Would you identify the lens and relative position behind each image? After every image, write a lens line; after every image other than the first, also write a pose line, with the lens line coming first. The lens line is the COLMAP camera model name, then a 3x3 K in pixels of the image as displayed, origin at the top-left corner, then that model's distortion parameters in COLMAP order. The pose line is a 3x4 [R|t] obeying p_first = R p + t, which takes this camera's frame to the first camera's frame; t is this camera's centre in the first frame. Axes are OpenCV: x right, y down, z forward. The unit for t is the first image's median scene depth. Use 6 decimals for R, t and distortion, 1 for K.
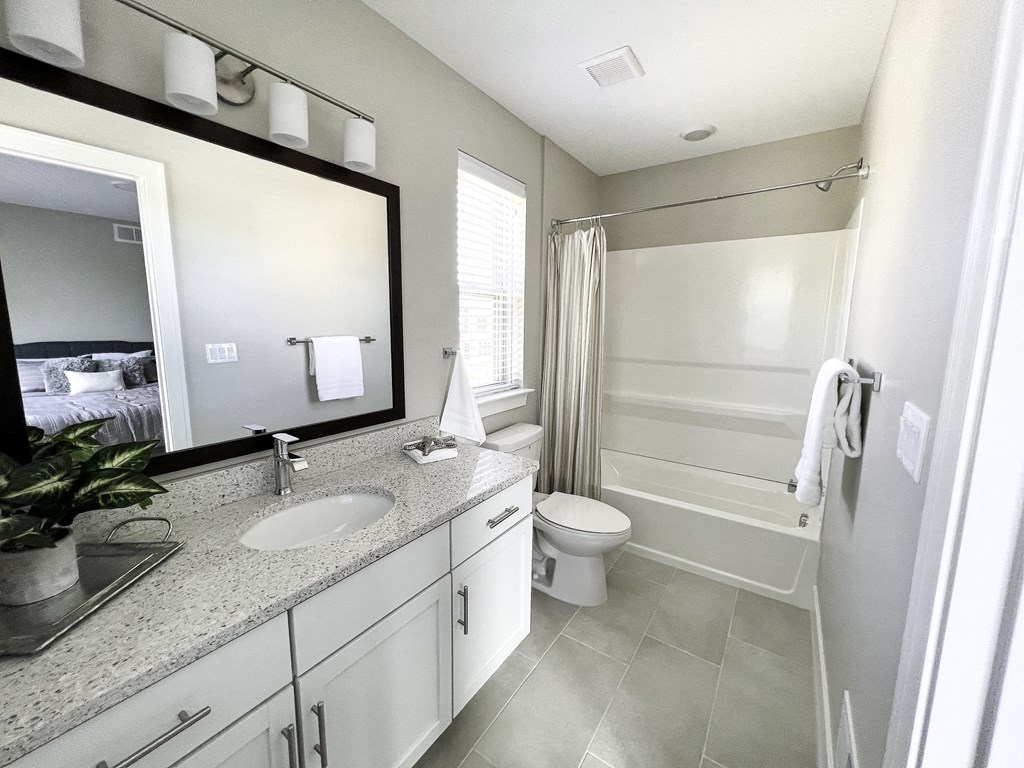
lens RADIAL K [[410.0, 0, 508.5], [0, 410.0, 384.0], [0, 0, 1]] dist [-0.001127, -0.000253]
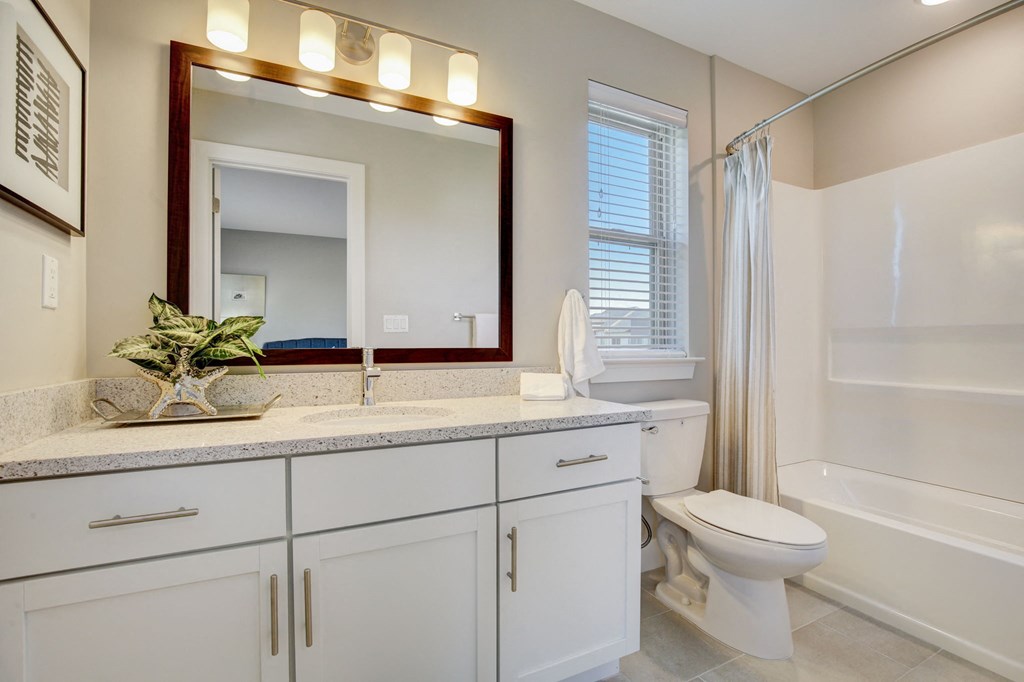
lens RADIAL K [[467.1, 0, 509.7], [0, 467.1, 343.3], [0, 0, 1]] dist [-0.029036, 0.000662]
pose [[0.880964, -0.008548, -0.473106, 0.235201], [-0.060361, 0.989639, -0.130277, 0.184261], [0.469318, 0.143326, 0.871320, 0.104671]]
